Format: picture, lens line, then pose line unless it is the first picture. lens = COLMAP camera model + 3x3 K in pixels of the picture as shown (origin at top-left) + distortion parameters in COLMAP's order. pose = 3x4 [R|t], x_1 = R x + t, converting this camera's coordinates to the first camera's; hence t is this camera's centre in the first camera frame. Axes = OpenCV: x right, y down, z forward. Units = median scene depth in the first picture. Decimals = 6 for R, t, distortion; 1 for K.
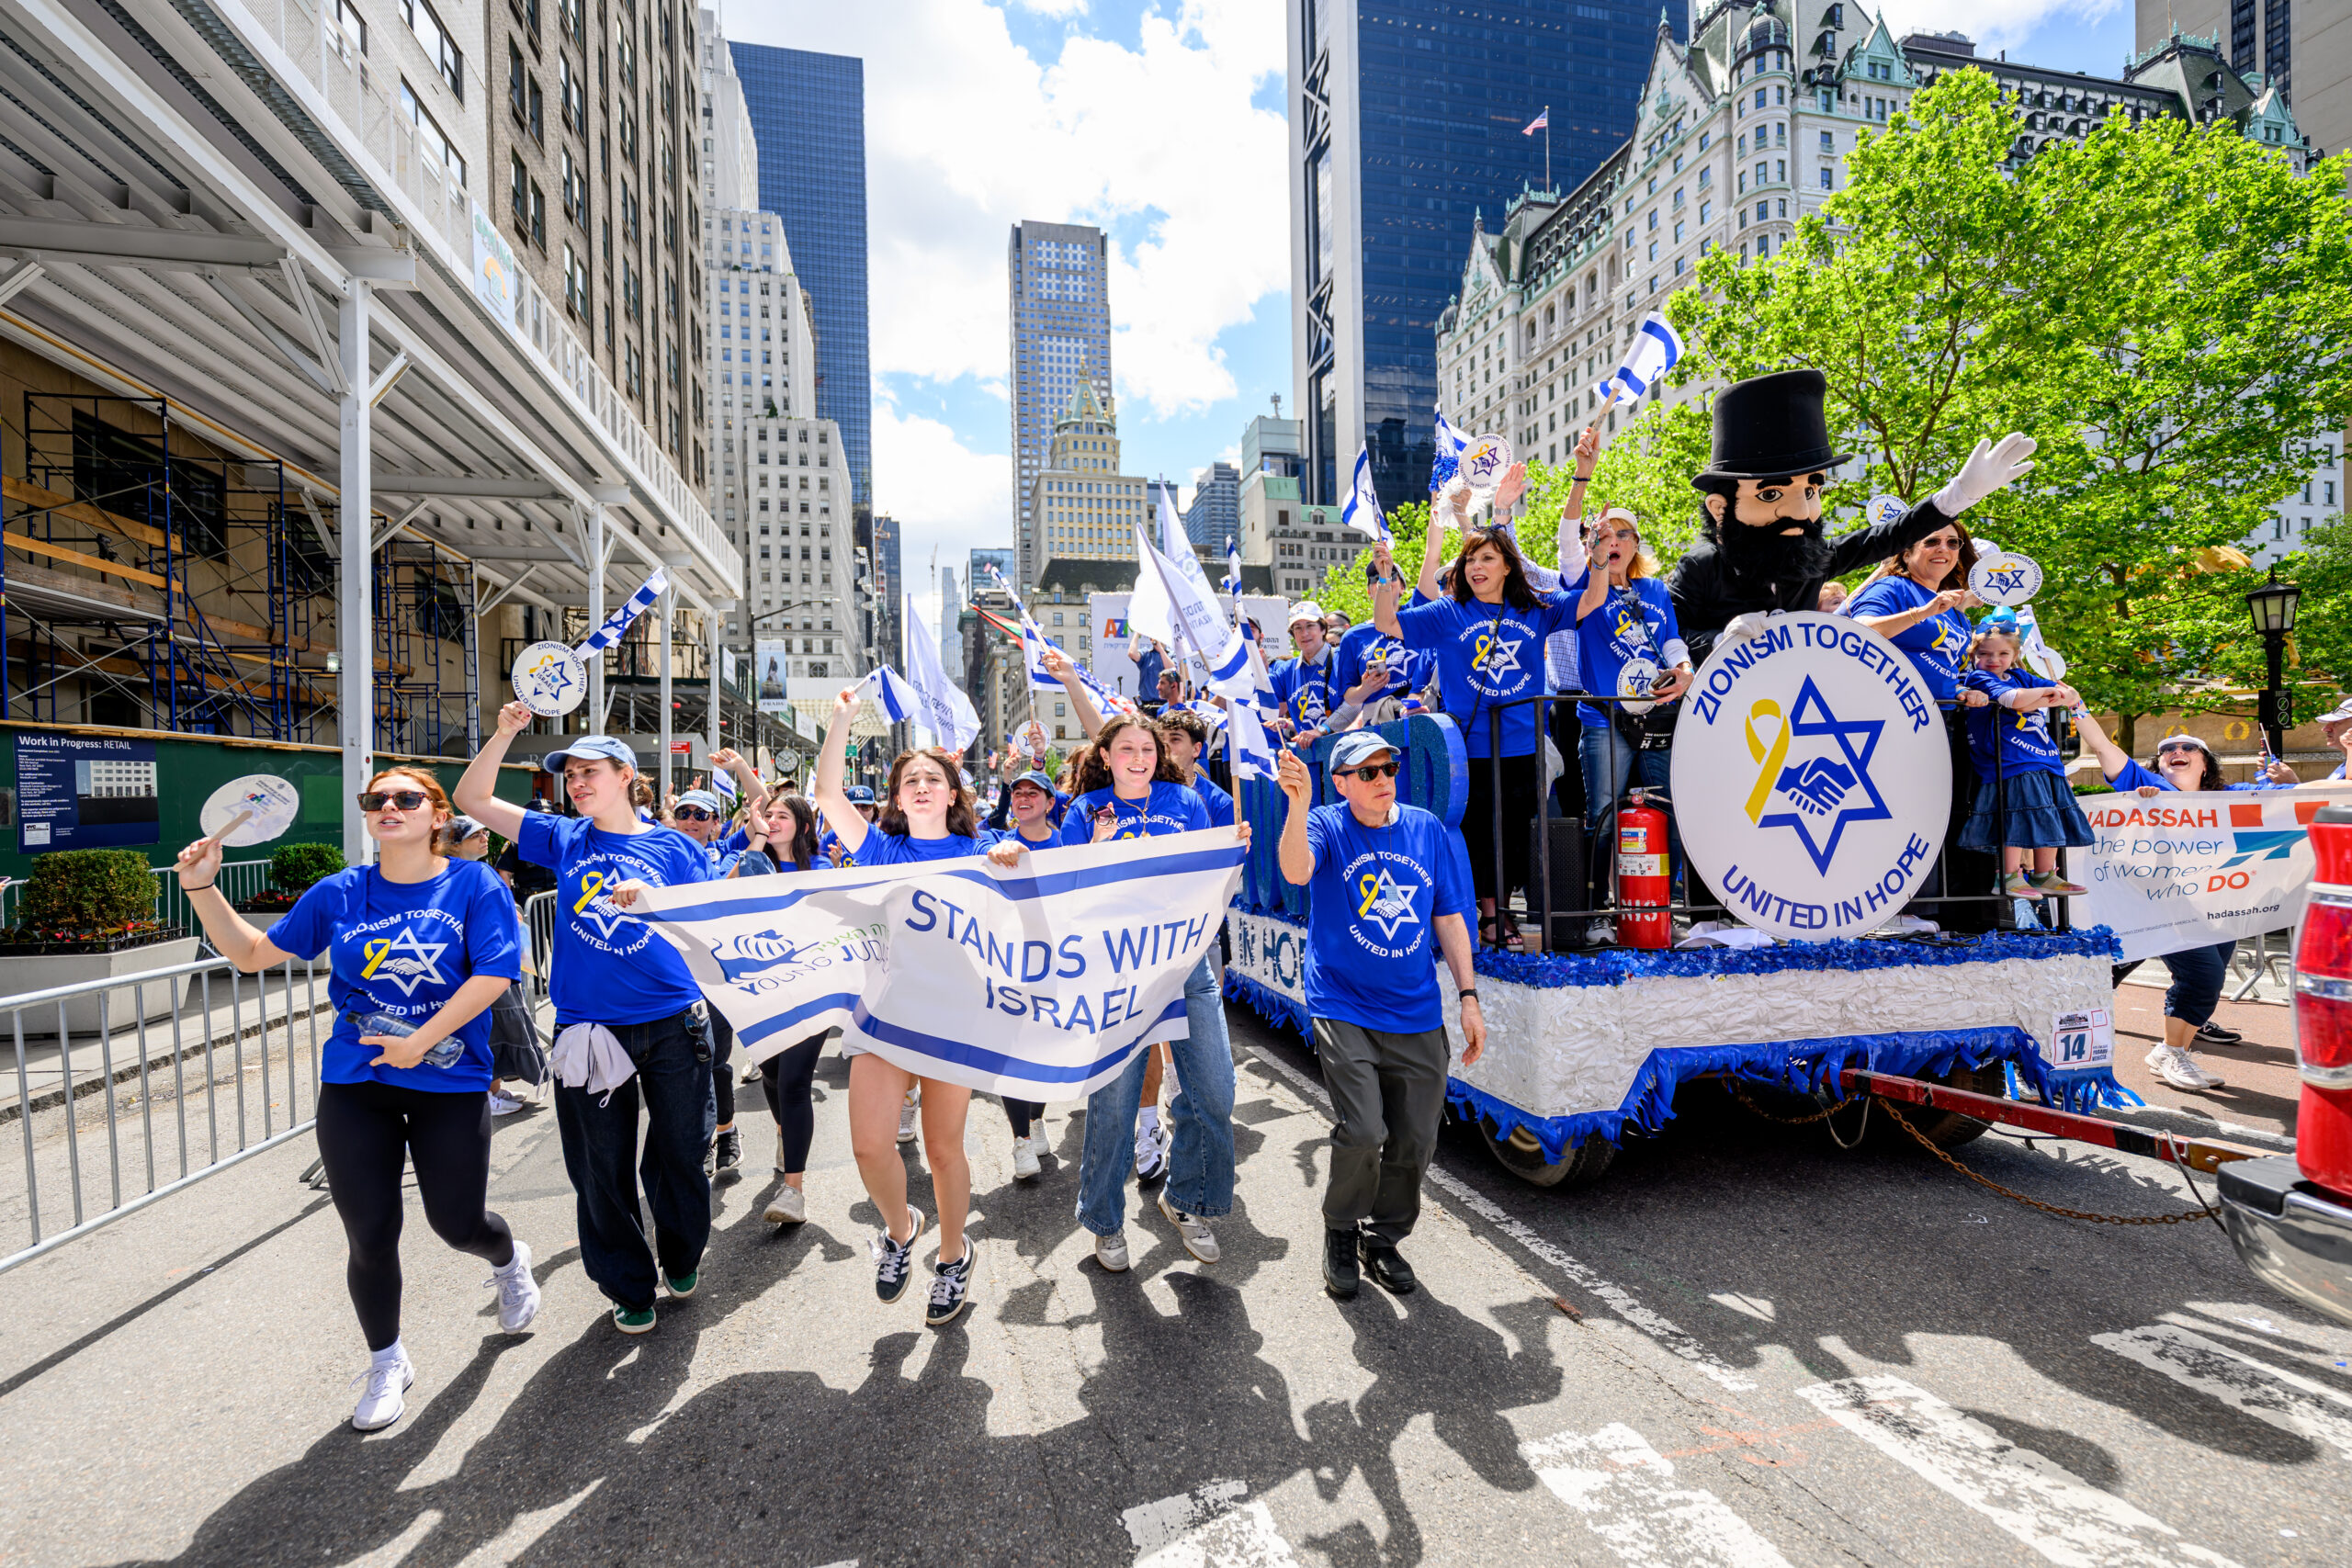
lens RADIAL K [[1063.5, 0, 1176.0], [0, 1063.5, 784.0], [0, 0, 1]] dist [0.000335, -0.000016]
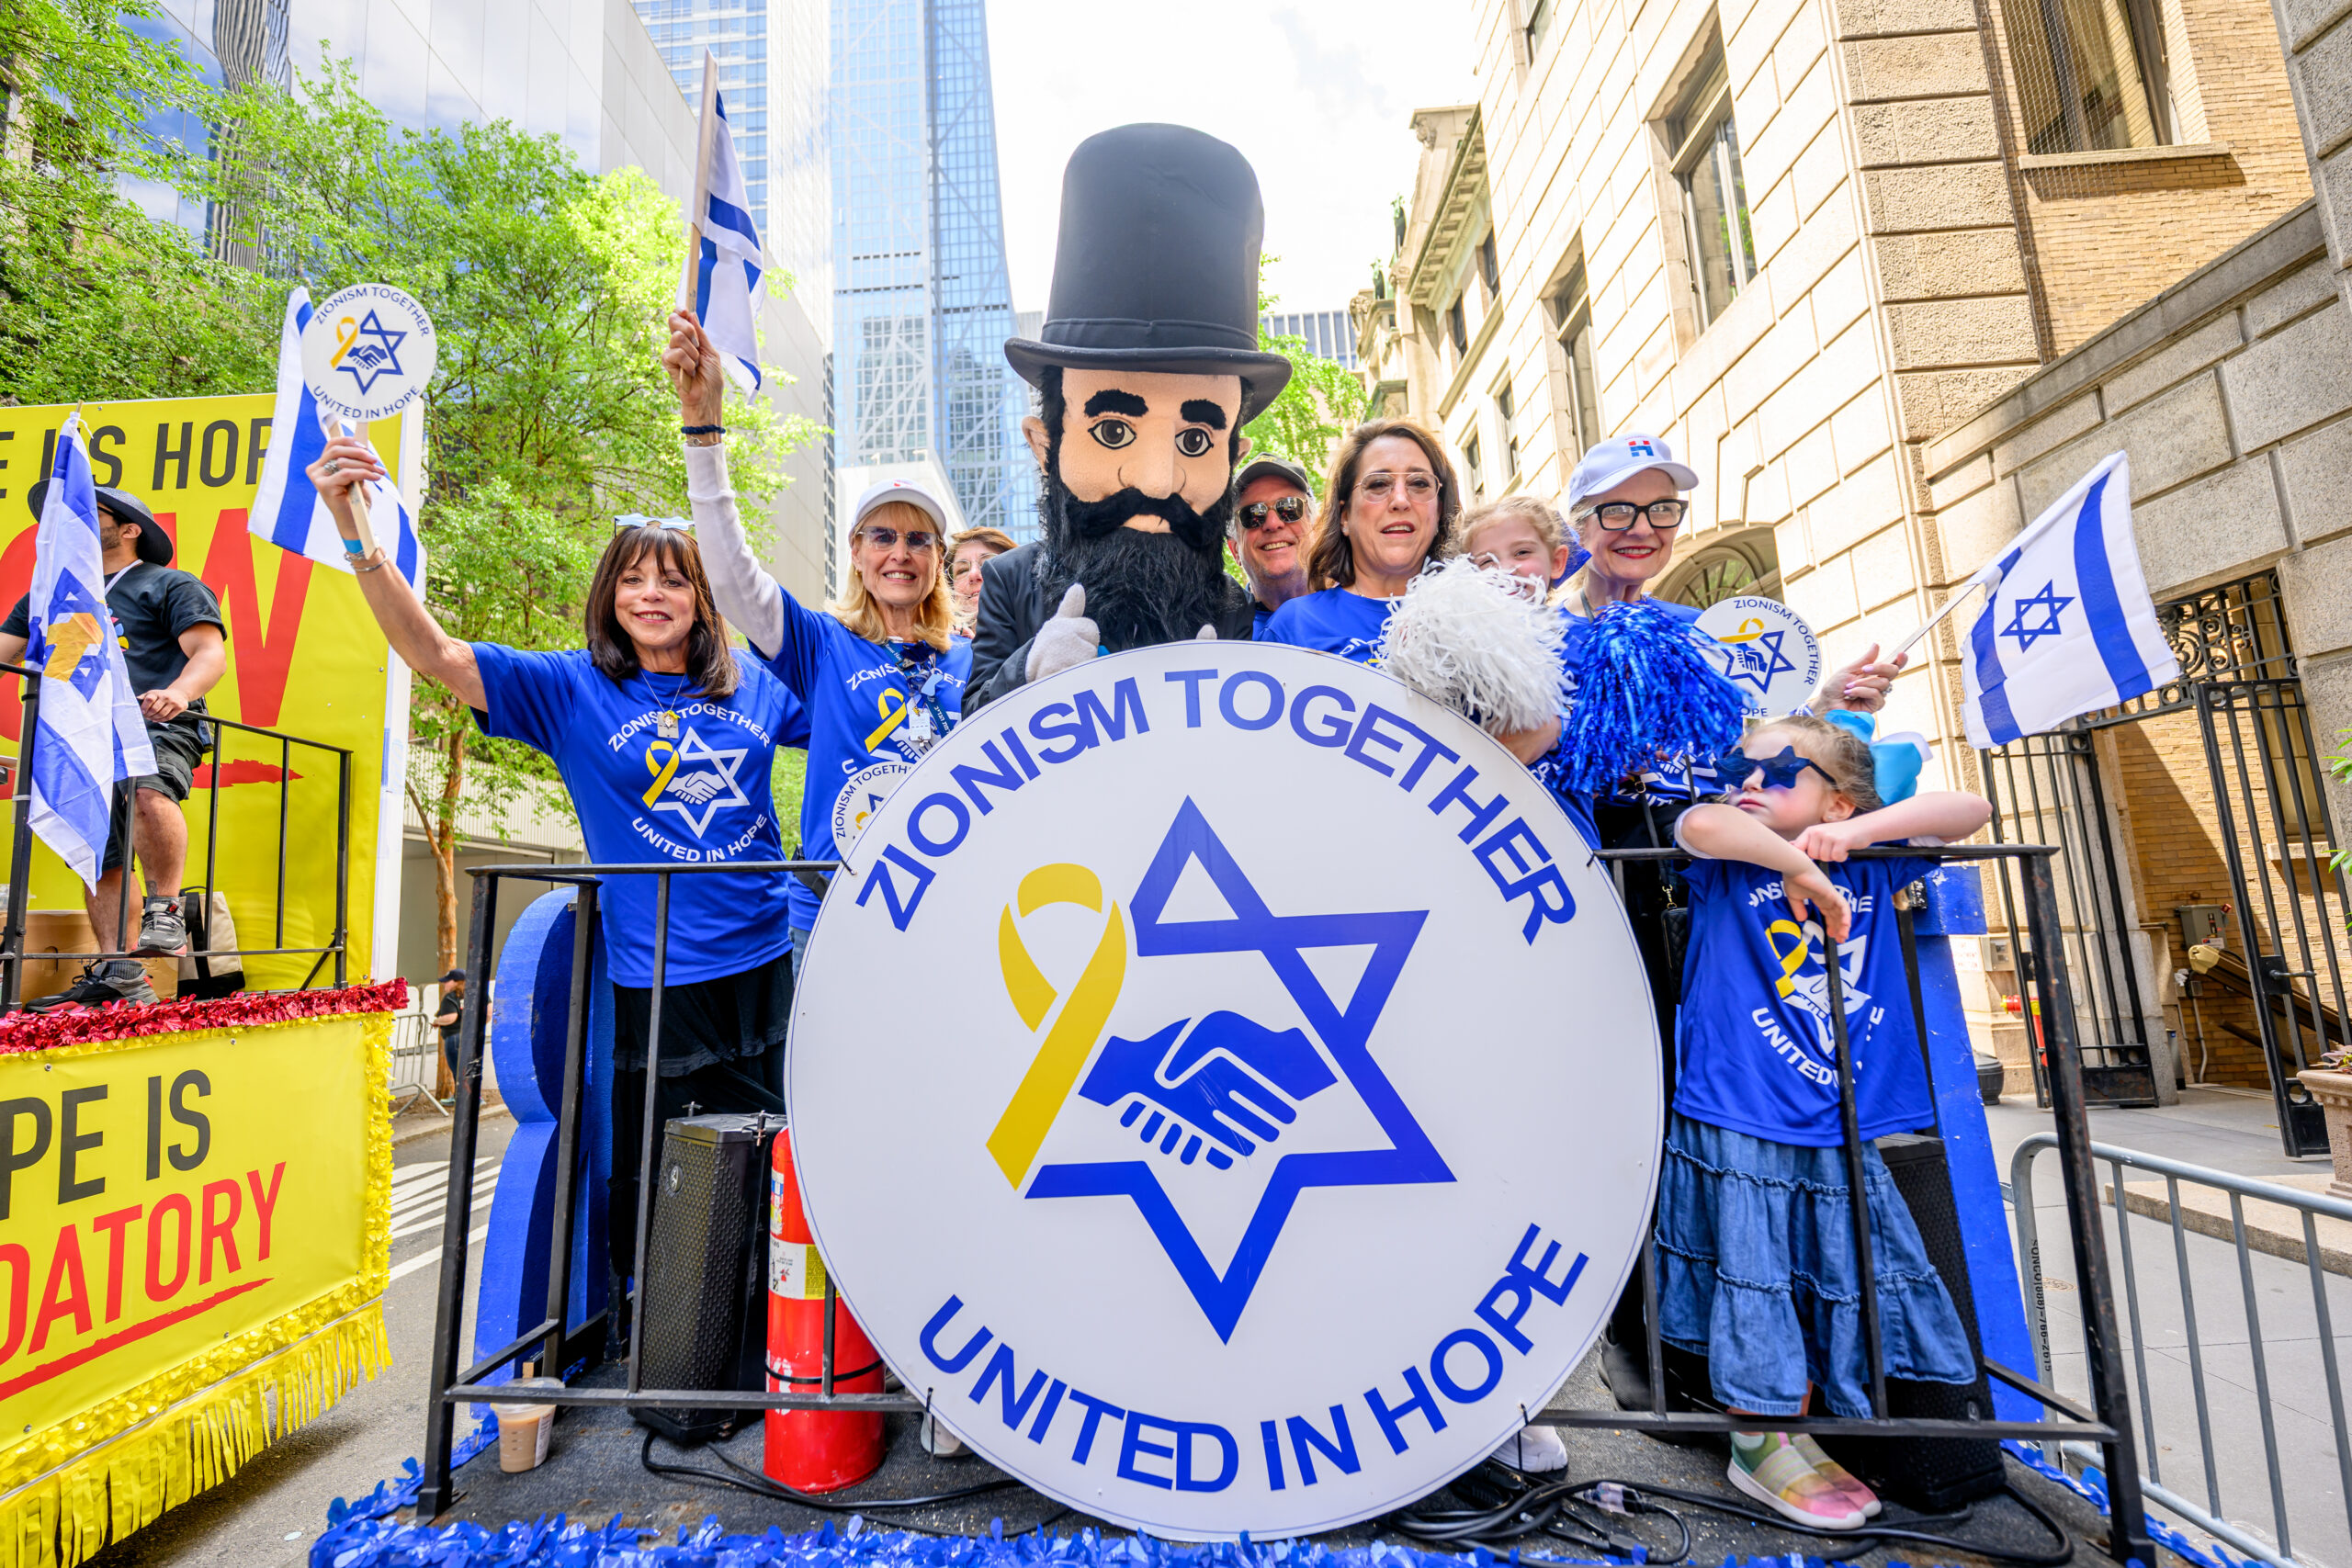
lens RADIAL K [[1063.5, 0, 1176.0], [0, 1063.5, 784.0], [0, 0, 1]] dist [0.000335, -0.000016]
pose [[0.956211, -0.037134, -0.290313, 0.703257], [0.003201, 0.993186, -0.116497, -0.061758], [0.292660, 0.110467, 0.949814, 0.620565]]
